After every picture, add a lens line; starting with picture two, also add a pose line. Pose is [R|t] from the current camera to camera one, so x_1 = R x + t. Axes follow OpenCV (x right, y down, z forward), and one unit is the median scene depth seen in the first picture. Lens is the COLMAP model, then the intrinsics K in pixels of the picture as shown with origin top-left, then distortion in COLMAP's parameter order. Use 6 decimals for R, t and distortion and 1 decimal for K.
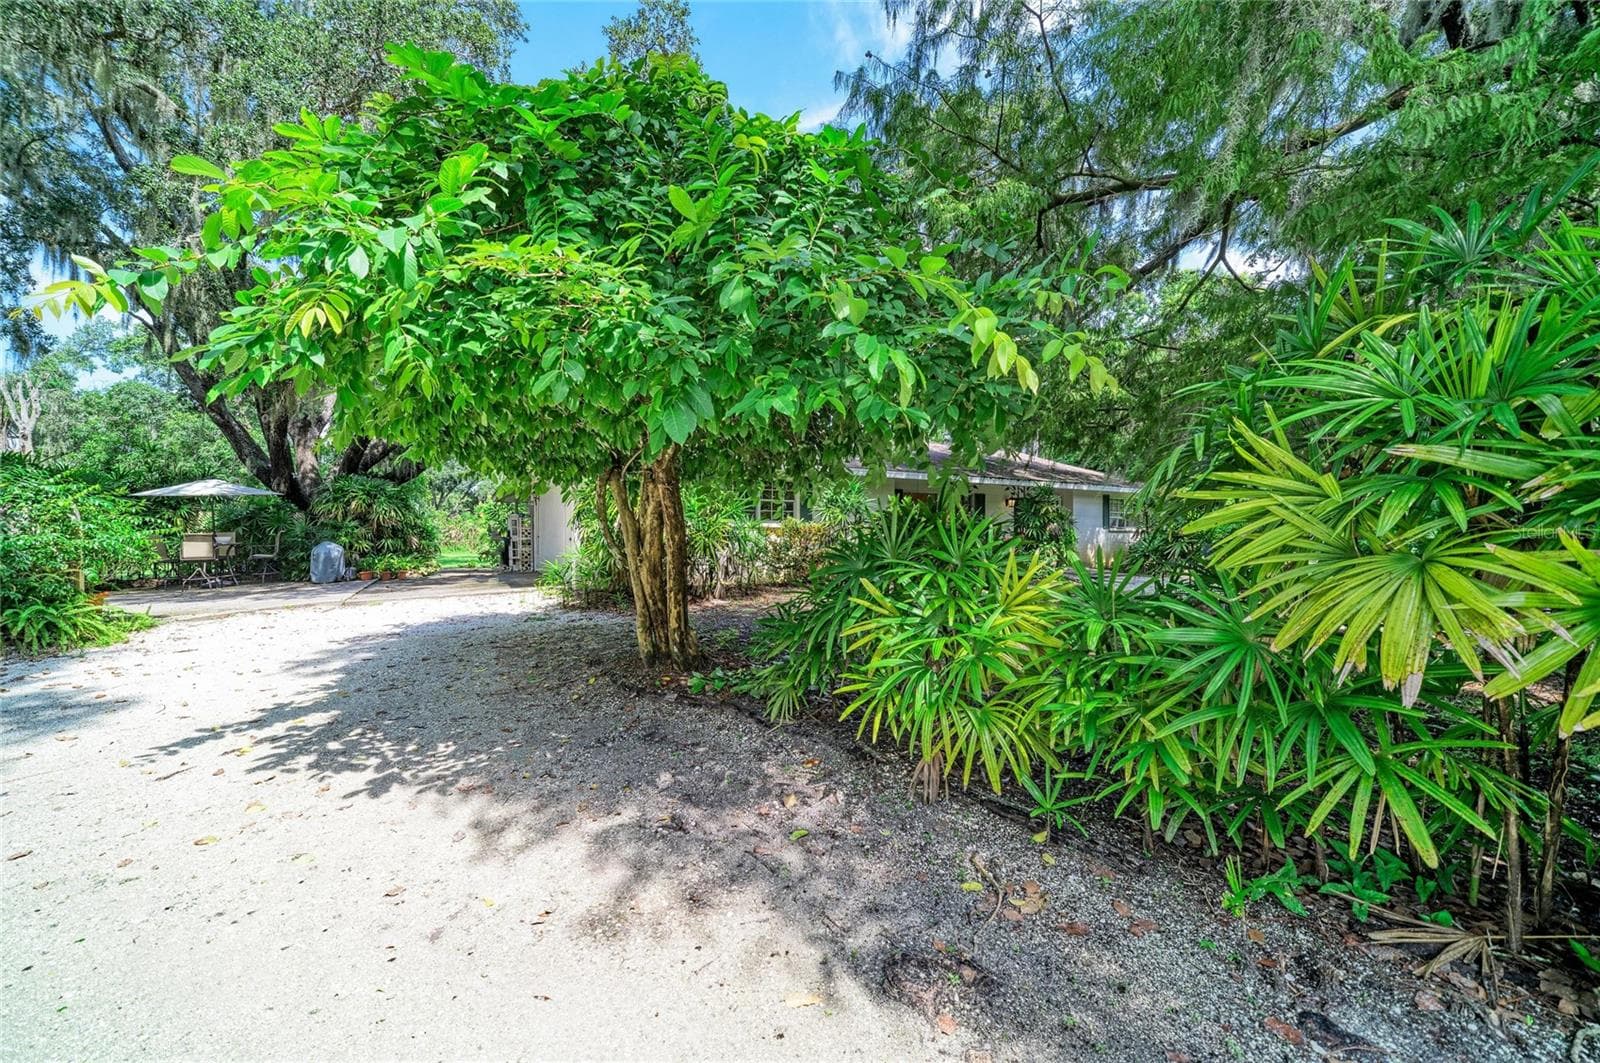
lens RADIAL K [[580.4, 0, 798.9], [0, 580.4, 540.0], [0, 0, 1]] dist [-0.015824, 0.000512]
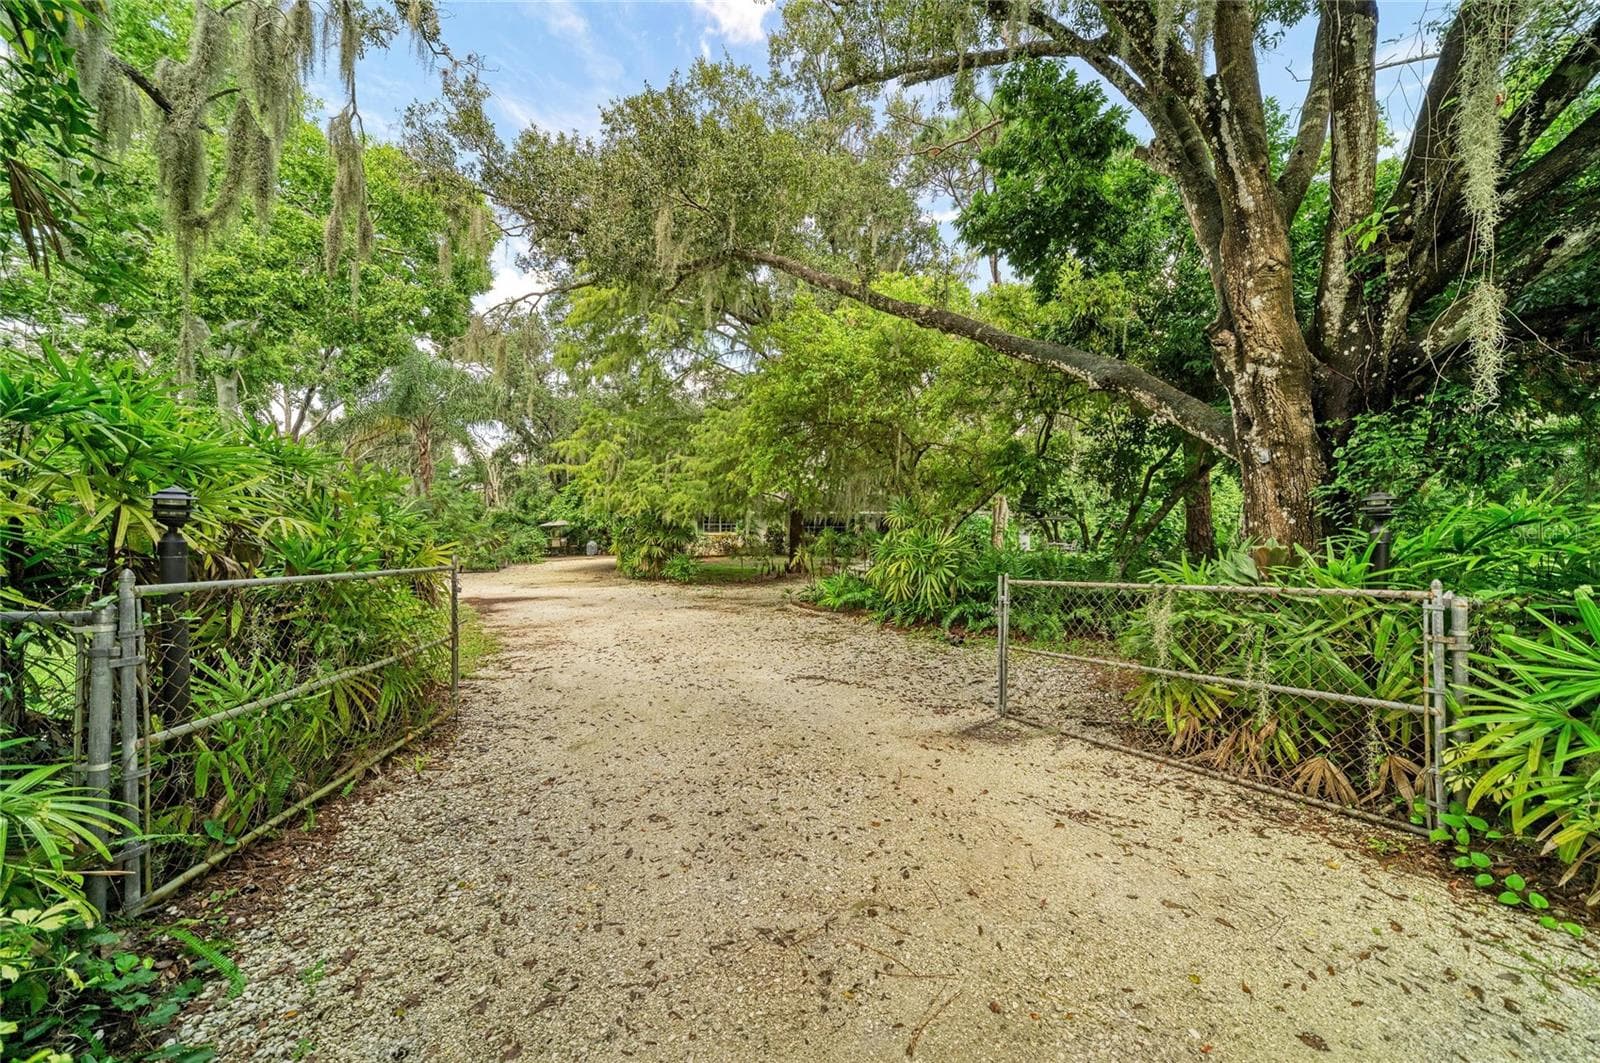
lens RADIAL K [[580.4, 0, 798.9], [0, 580.4, 540.0], [0, 0, 1]] dist [-0.015824, 0.000512]
pose [[0.908671, -0.001023, -0.417512, 1.253740], [0.004189, 0.999969, 0.006666, -0.015804], [0.417493, -0.007806, 0.908647, -1.123813]]
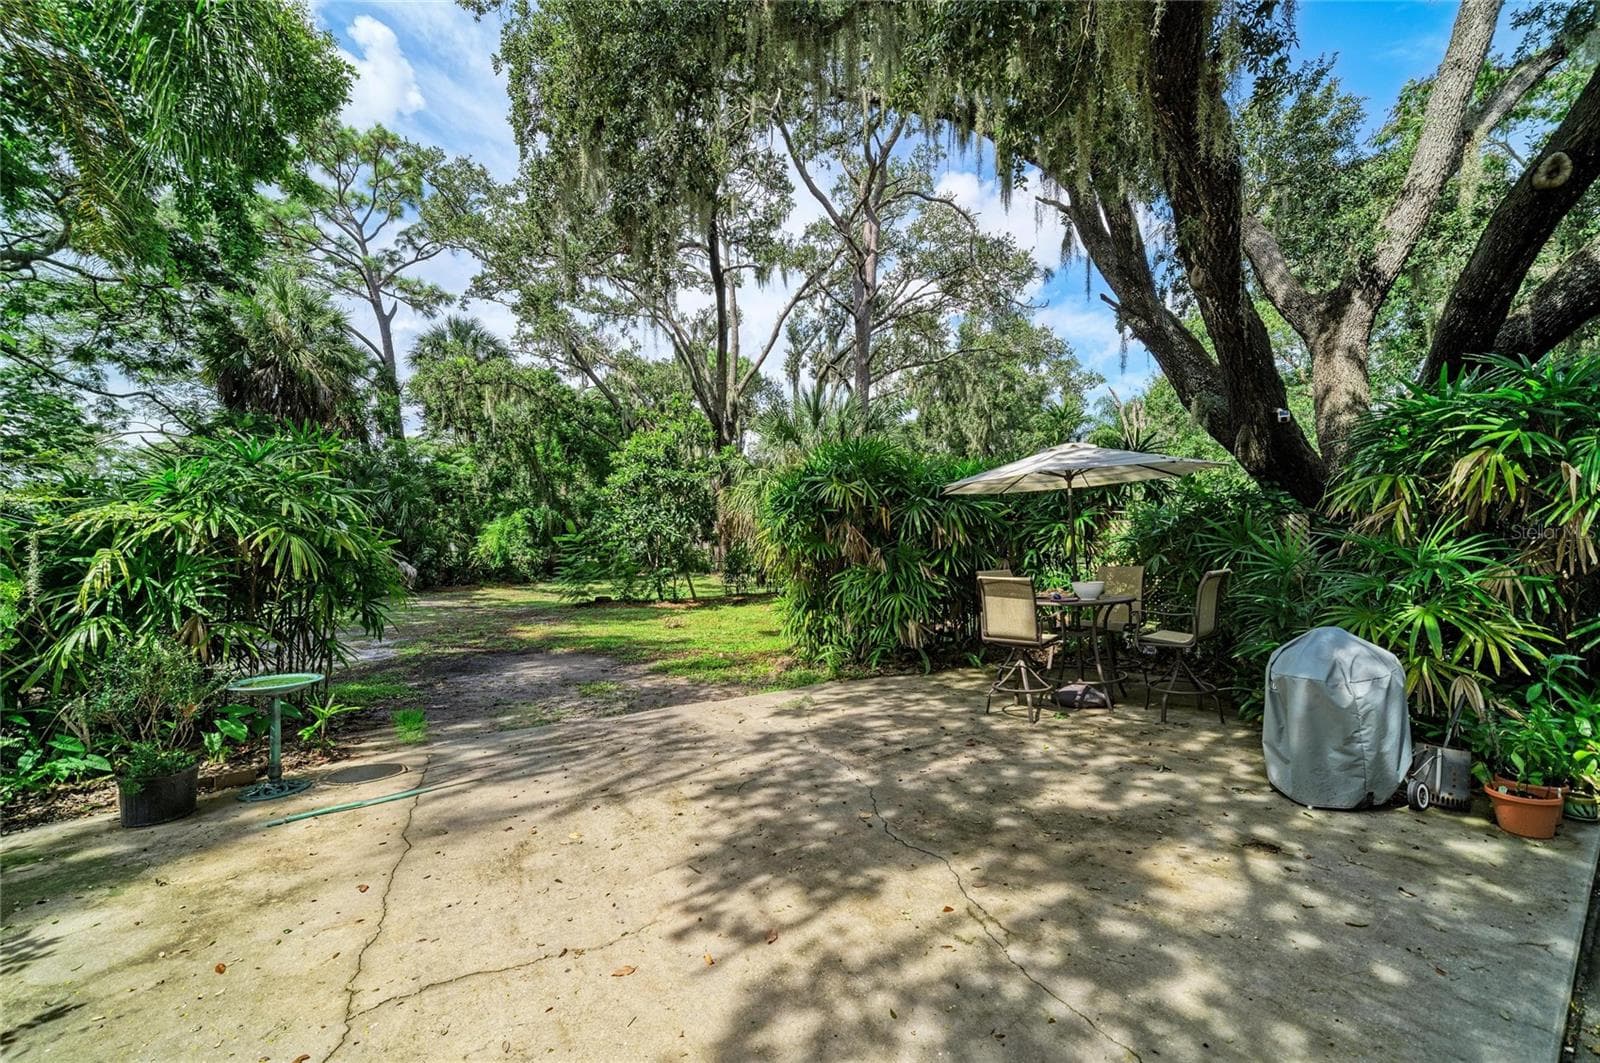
lens RADIAL K [[651.1, 0, 801.1], [0, 651.1, 537.7], [0, 0, 1]] dist [-0.015478, 0.000335]
pose [[0.091042, -0.011351, -0.995782, -0.566414], [-0.013265, 0.999833, -0.012610, -0.027734], [0.995759, 0.014357, 0.090876, 0.745431]]
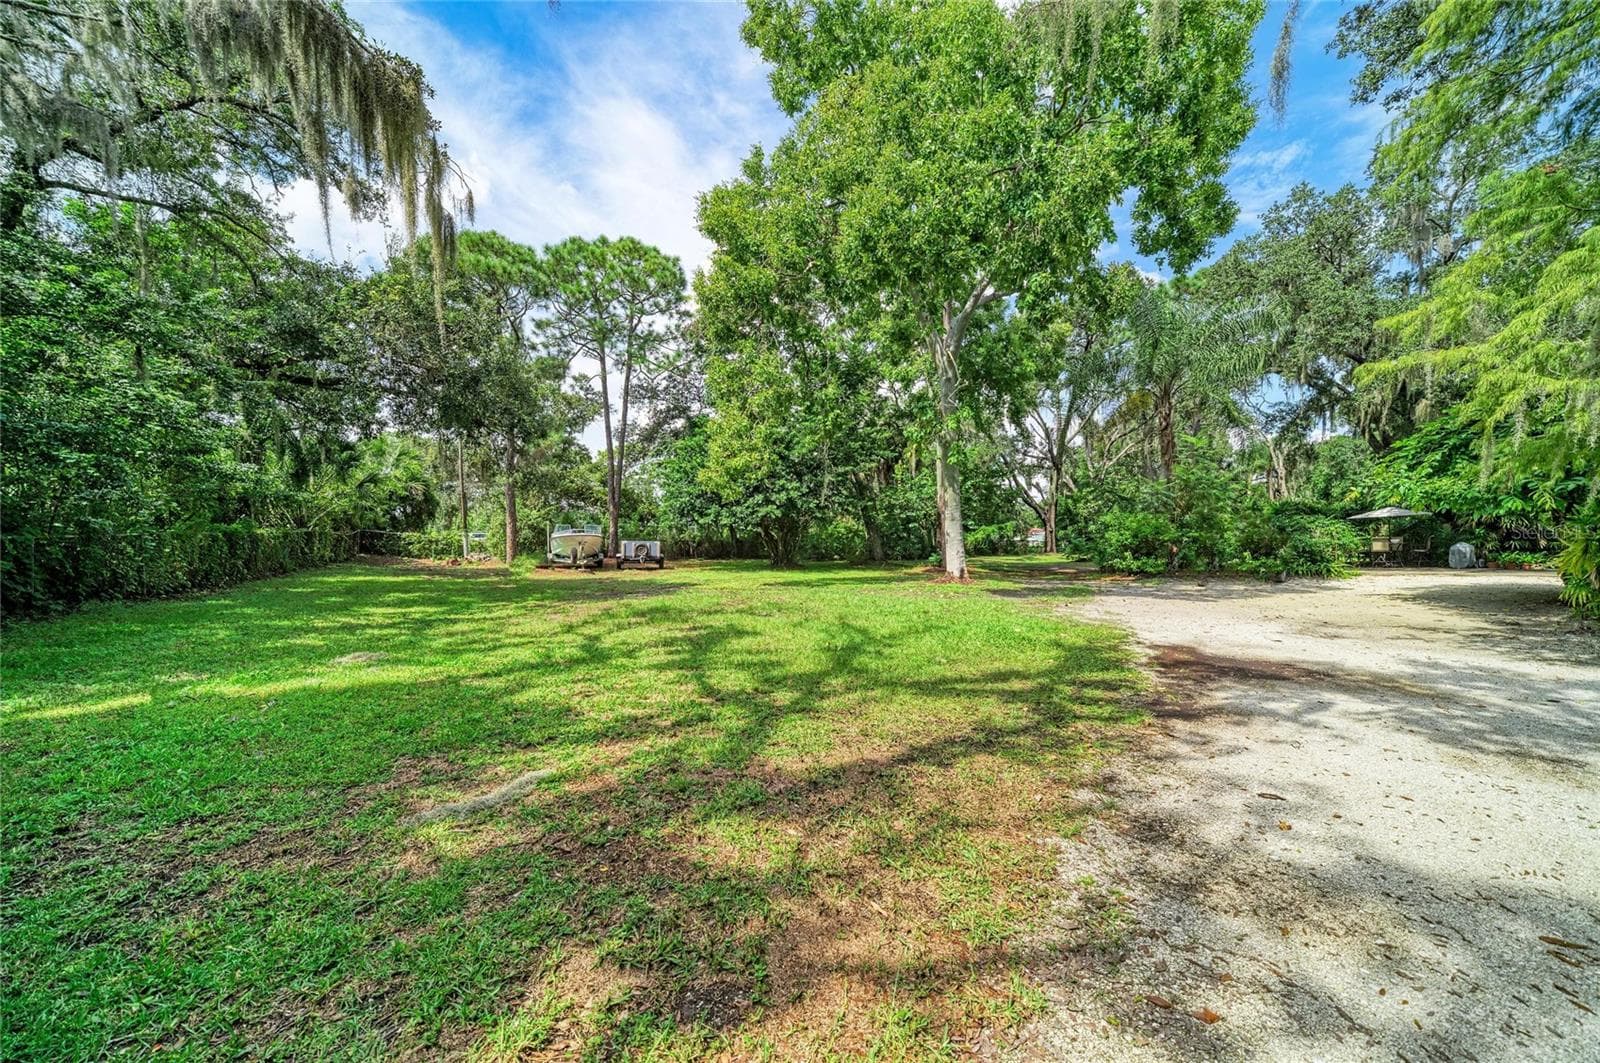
lens RADIAL K [[580.4, 0, 798.9], [0, 580.4, 540.0], [0, 0, 1]] dist [-0.015824, 0.000512]
pose [[-0.044459, 0.002218, -0.999009, 0.790067], [-0.004345, 0.999988, 0.002413, 0.000453], [0.999002, 0.004448, -0.044449, -0.720876]]
